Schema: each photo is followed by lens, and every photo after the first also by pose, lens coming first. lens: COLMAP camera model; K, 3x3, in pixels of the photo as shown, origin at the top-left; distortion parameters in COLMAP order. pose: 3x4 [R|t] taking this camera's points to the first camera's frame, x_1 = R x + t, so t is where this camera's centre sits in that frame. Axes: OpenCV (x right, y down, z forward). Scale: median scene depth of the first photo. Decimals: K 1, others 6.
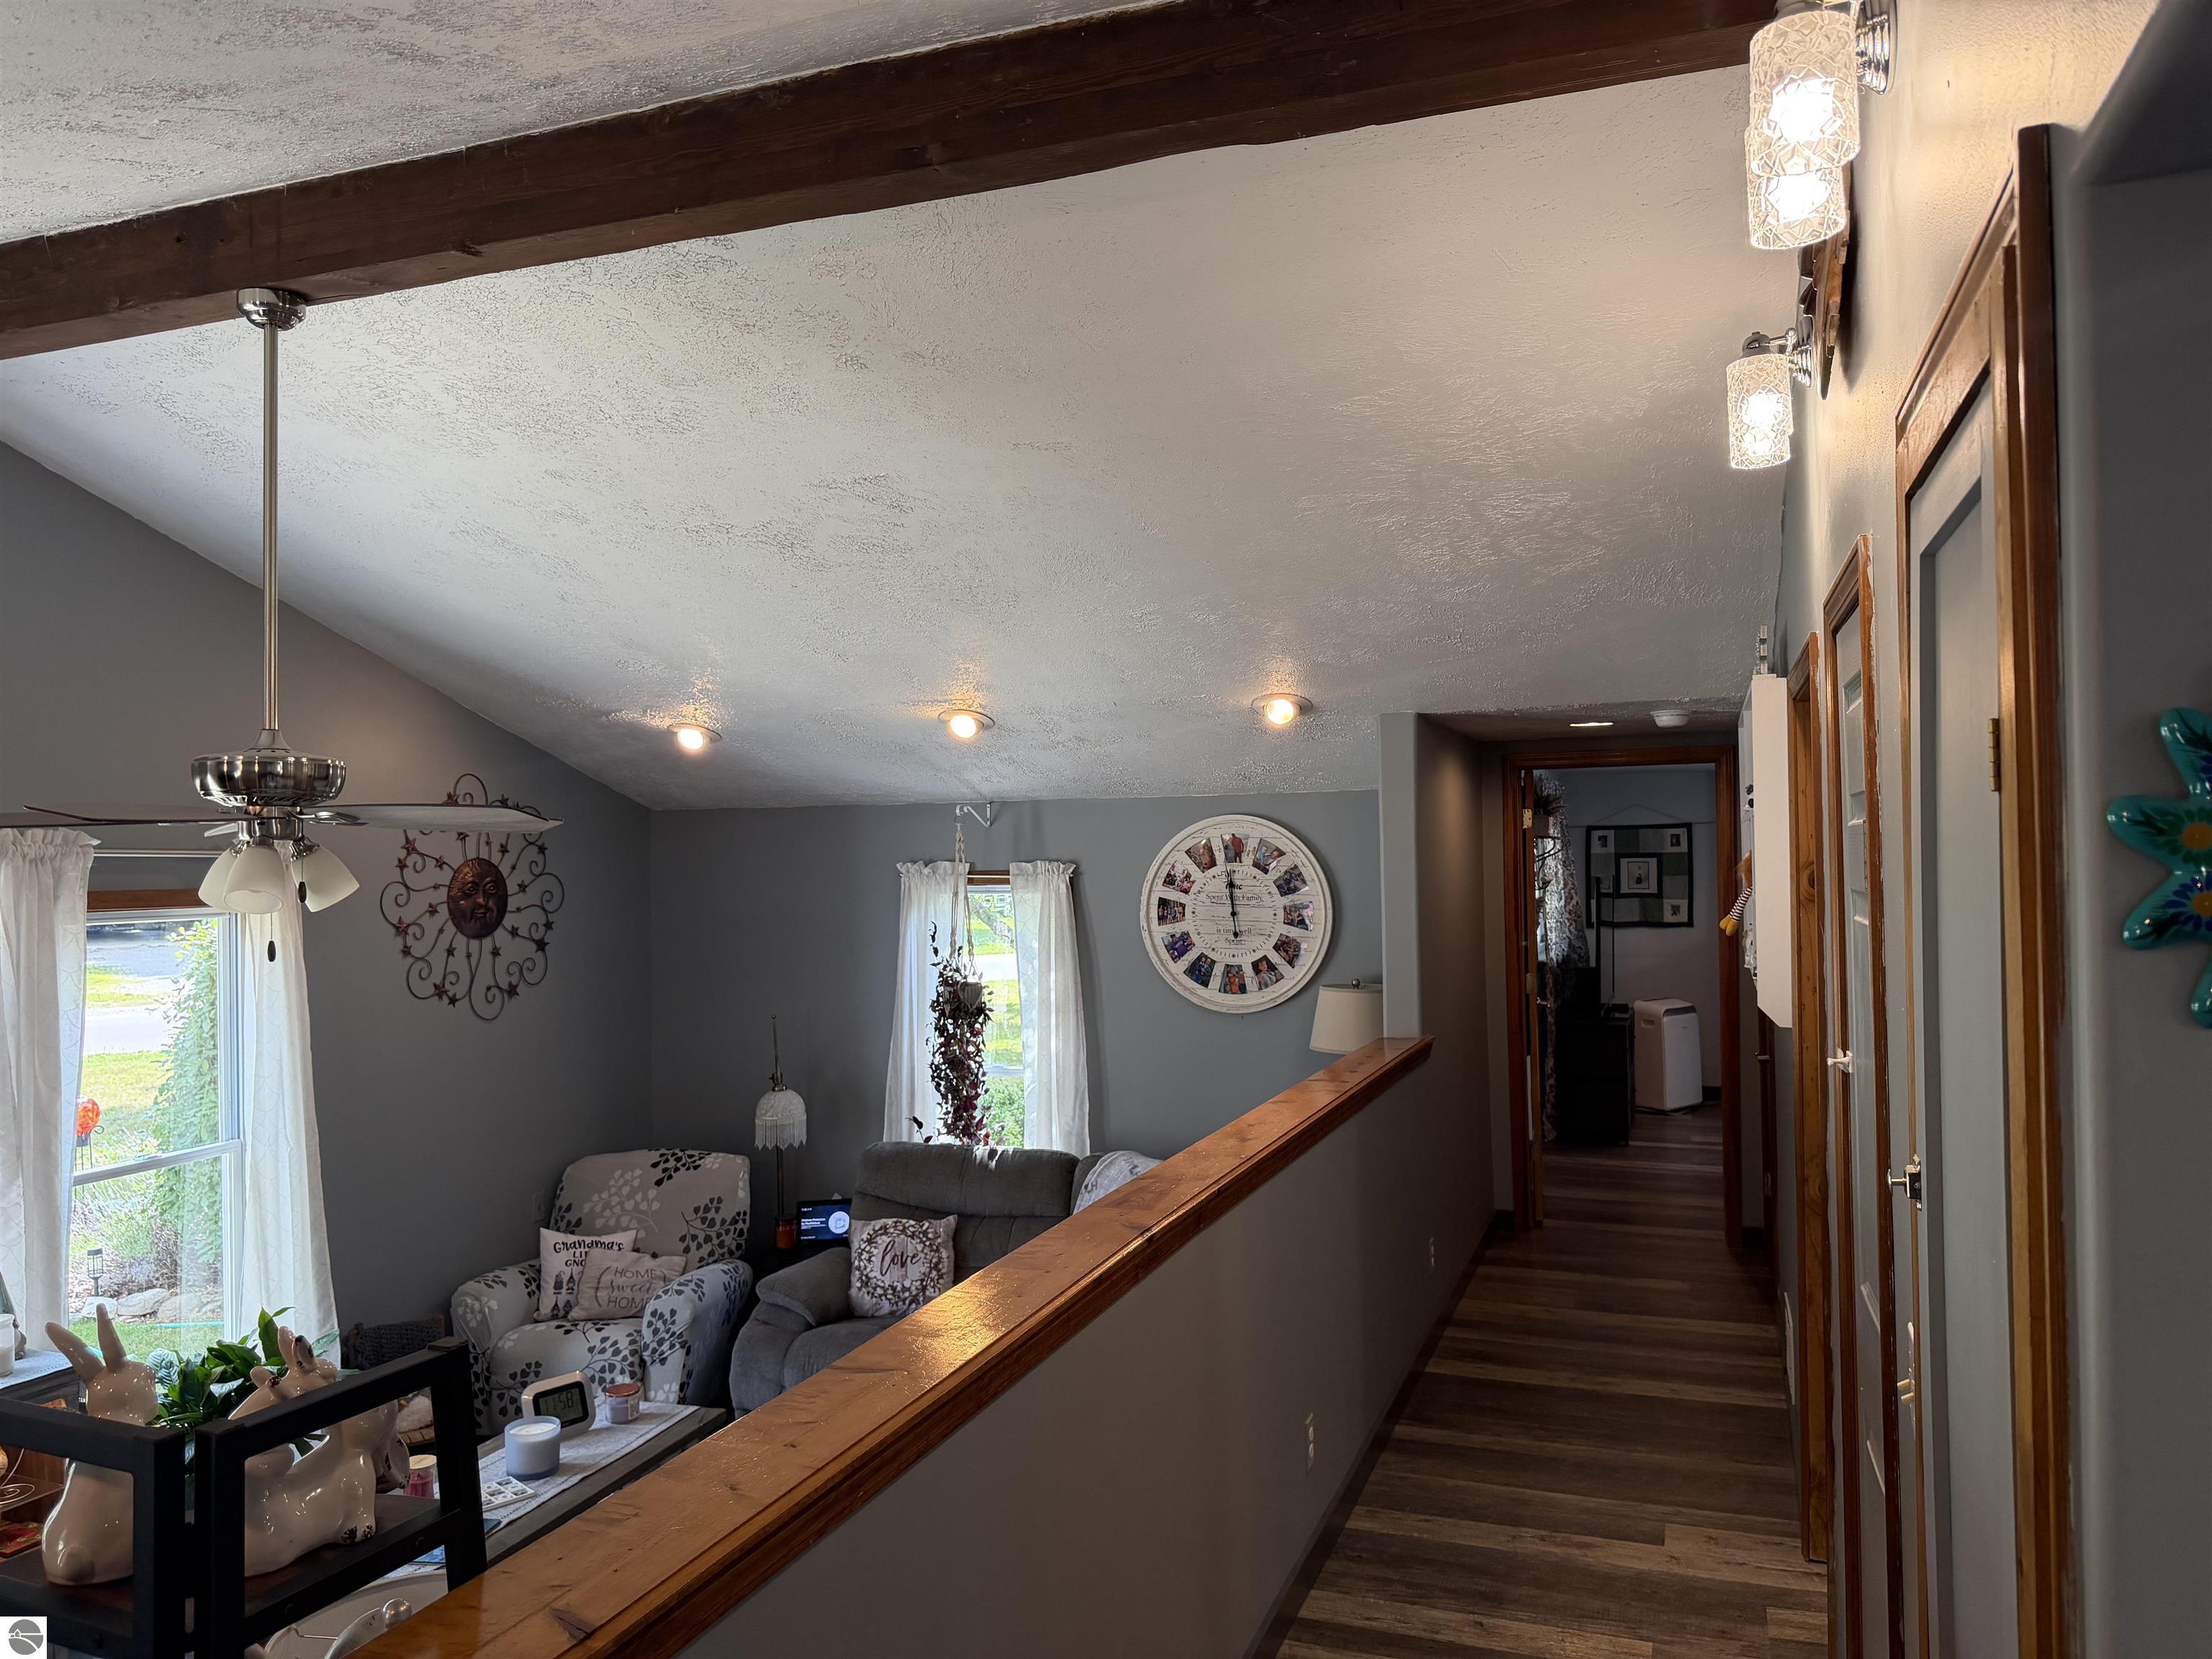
lens RADIAL K [[1566.3, 0, 1121.9], [0, 1566.3, 835.7], [0, 0, 1]] dist [0.051683, -0.054214]
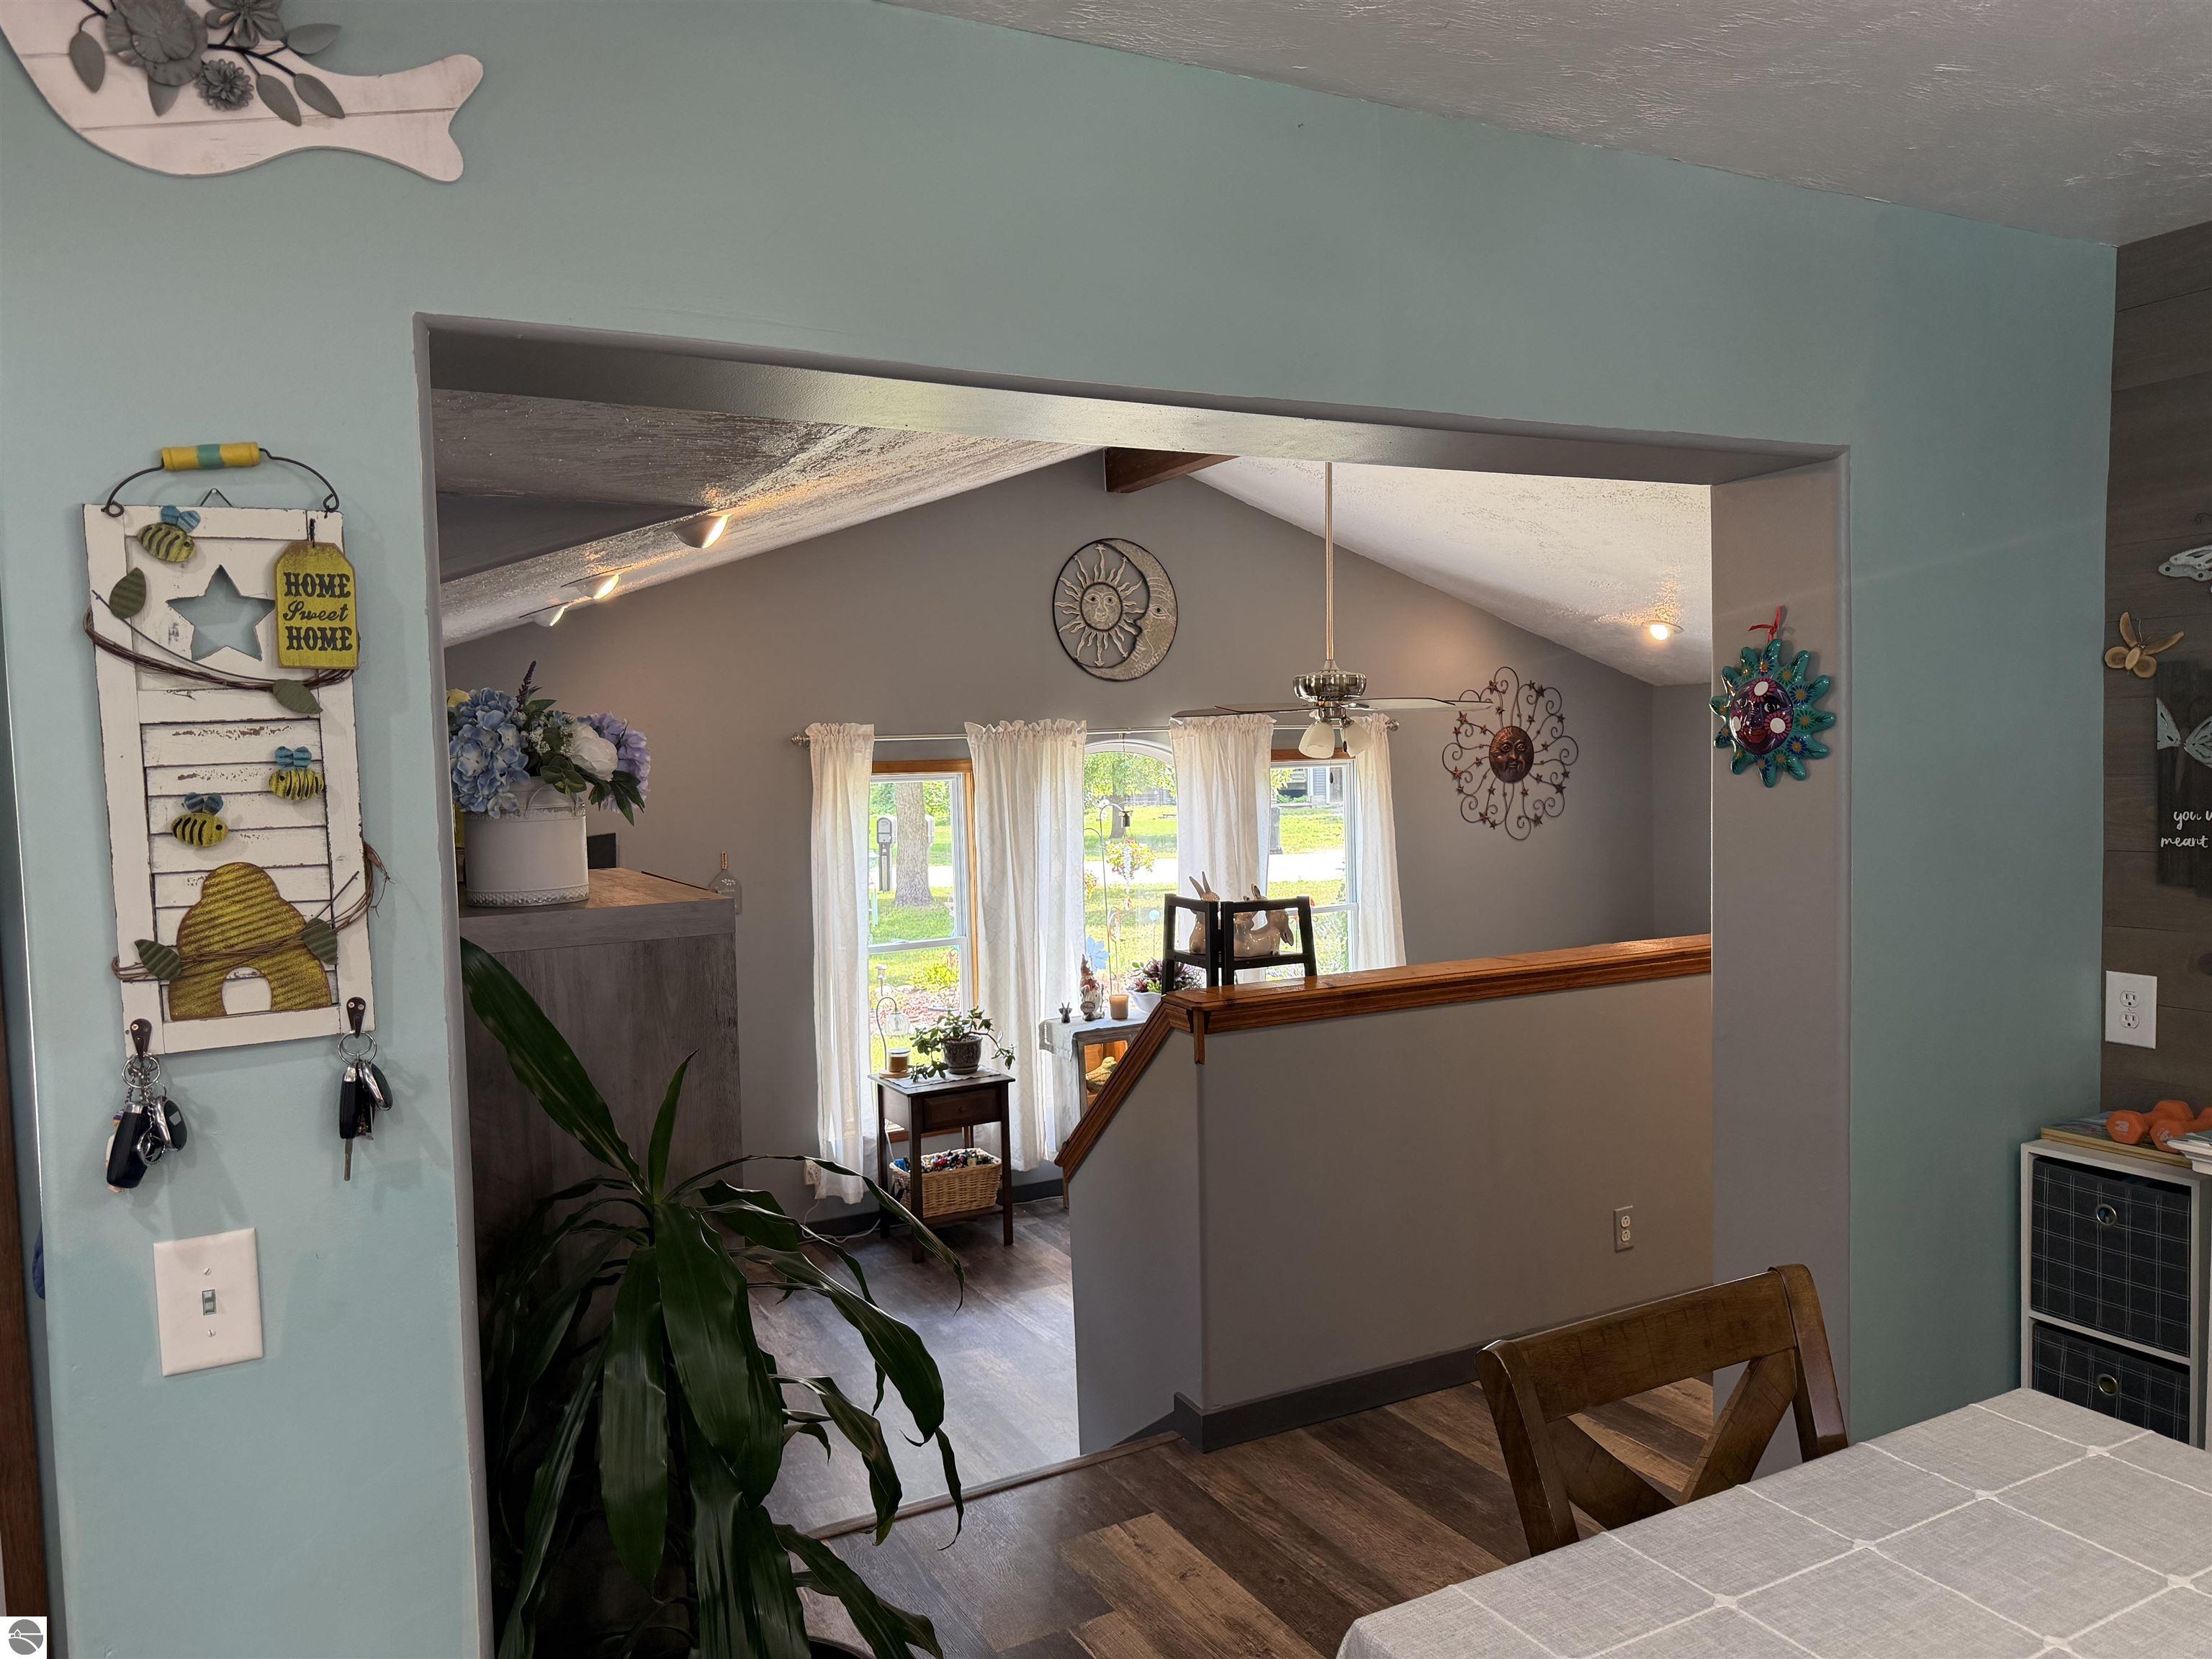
lens RADIAL K [[1566.3, 0, 1091.2], [0, 1566.3, 831.4], [0, 0, 1]] dist [0.051683, -0.054214]
pose [[0.733498, 0.029324, -0.679059, 0.281377], [0.027020, 0.997021, 0.072241, -0.003718], [0.679154, -0.071337, 0.730521, -0.299995]]
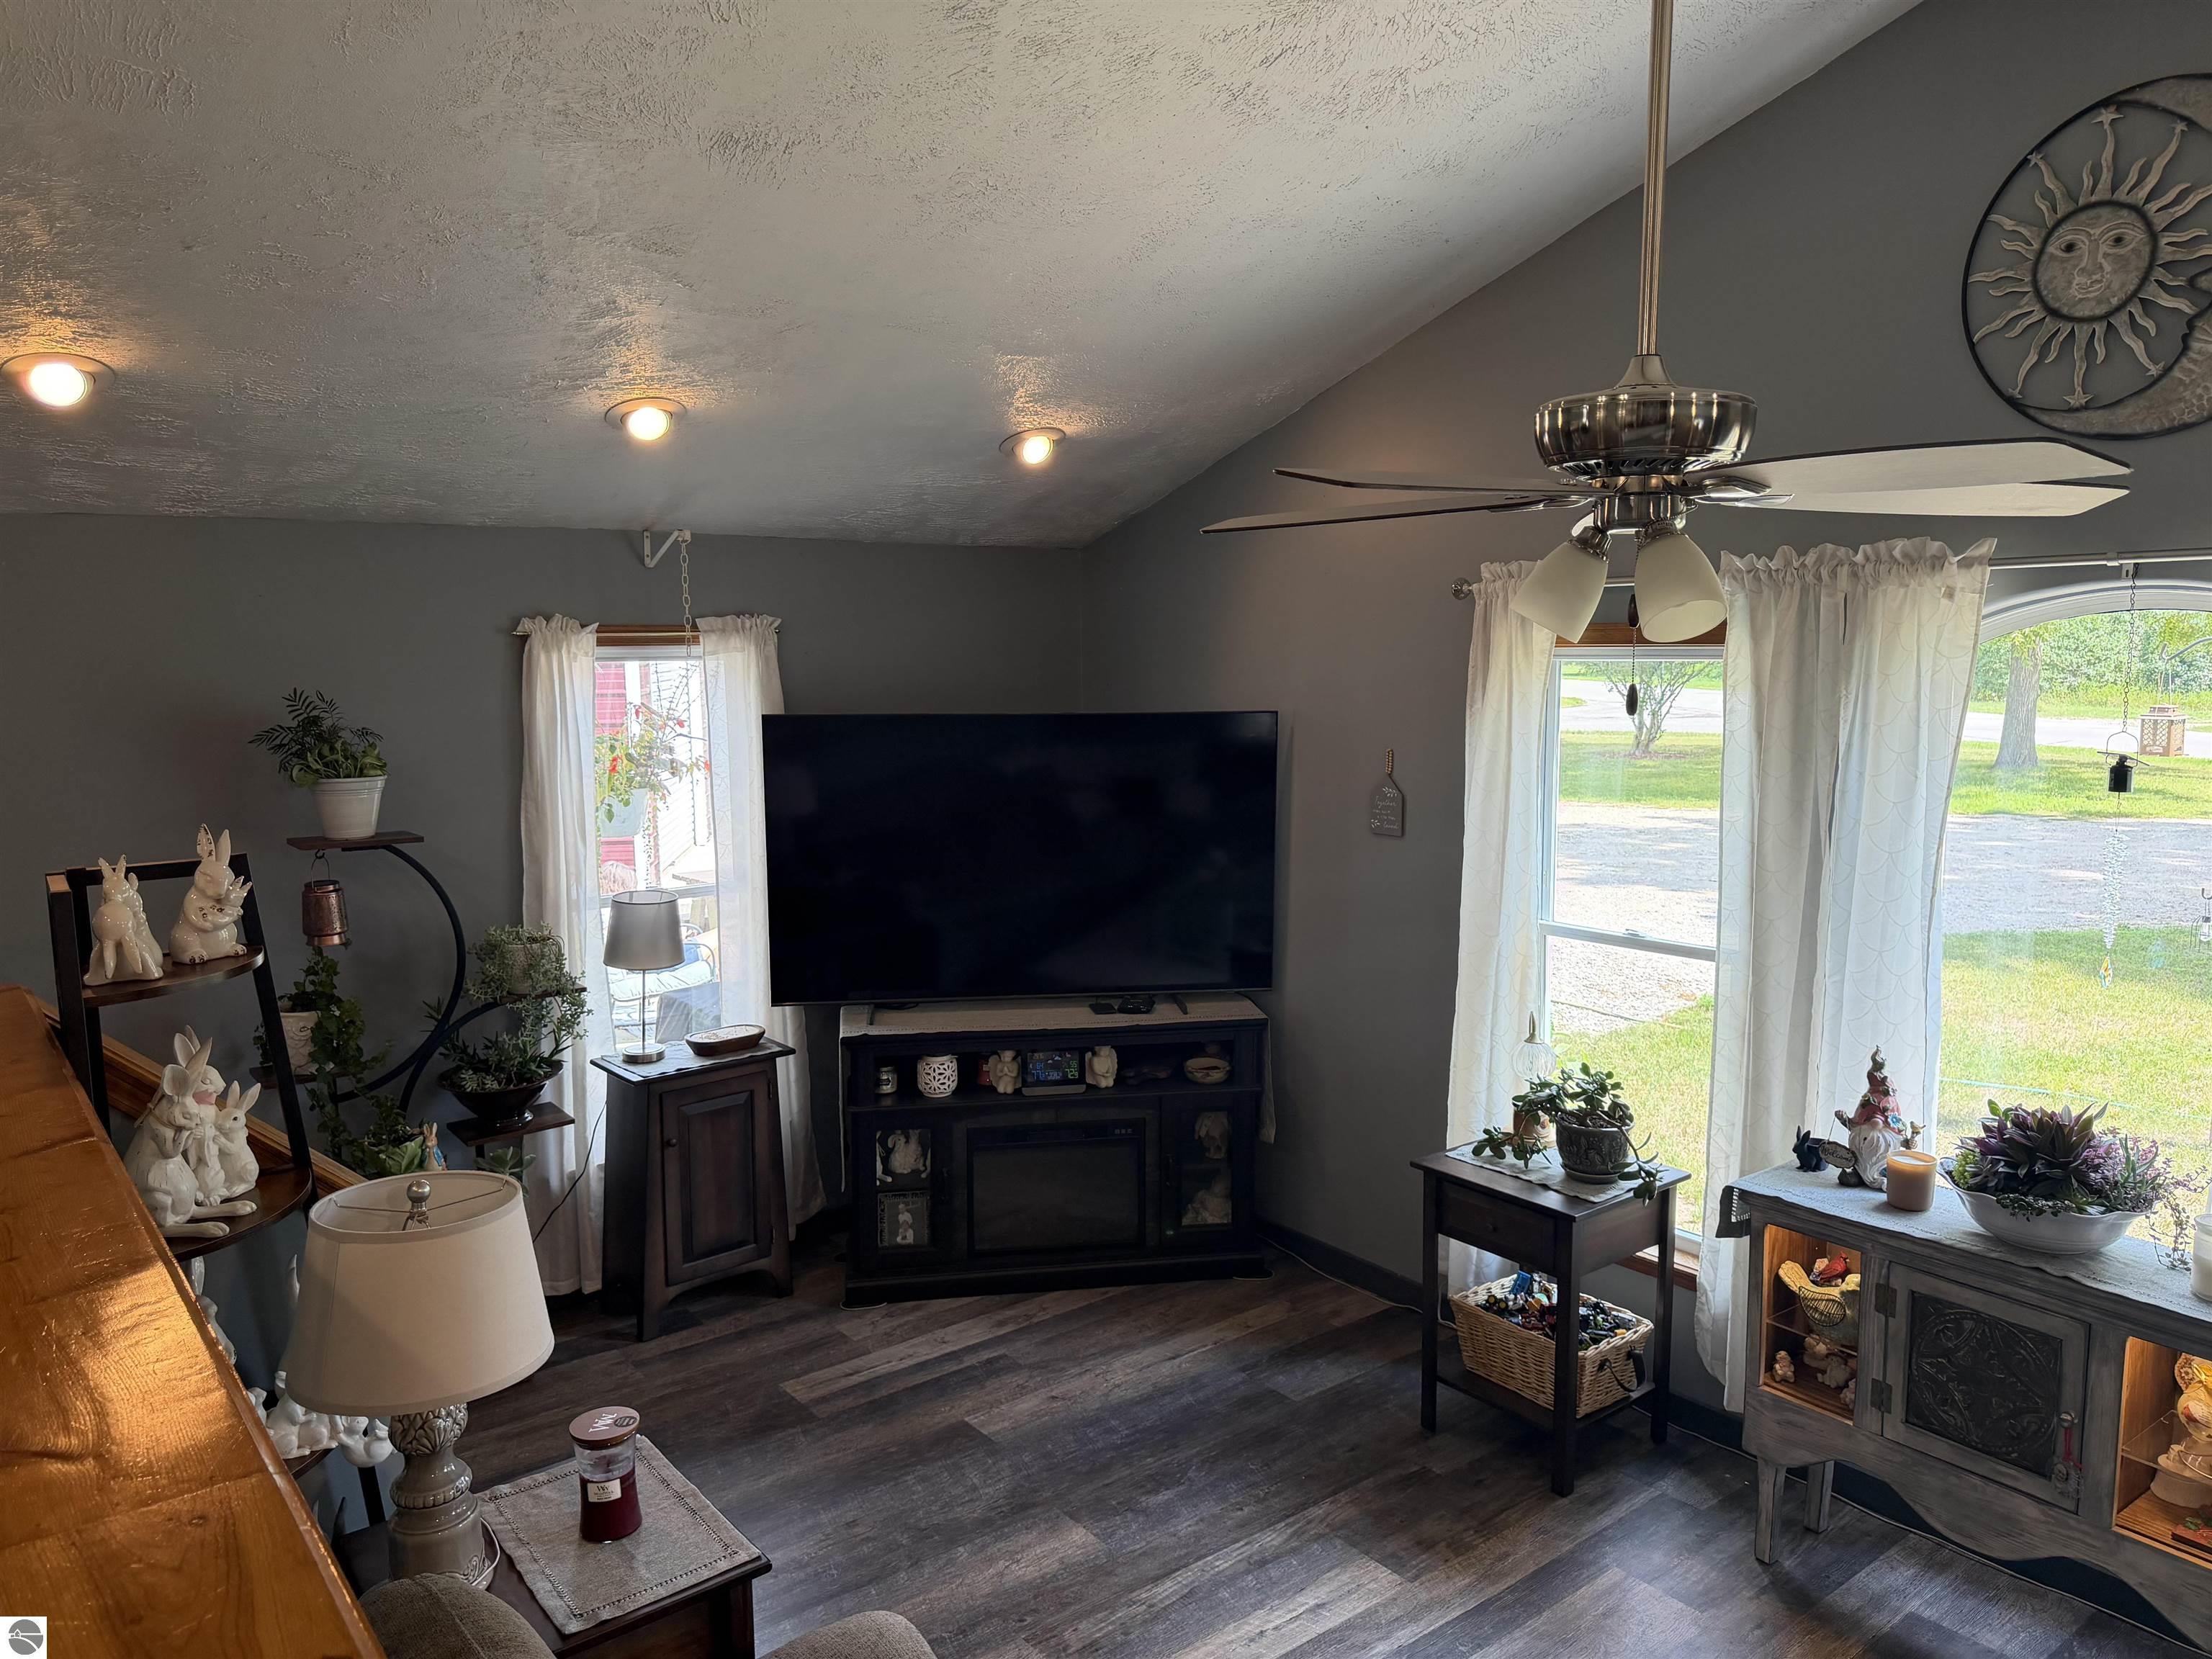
lens RADIAL K [[1566.3, 0, 1111.8], [0, 1566.3, 833.1], [0, 0, 1]] dist [0.051683, -0.054214]
pose [[-0.526219, 0.130831, -0.840224, 0.082561], [0.034662, 0.990572, 0.132533, 0.016290], [0.849642, 0.040617, -0.525793, 0.628501]]
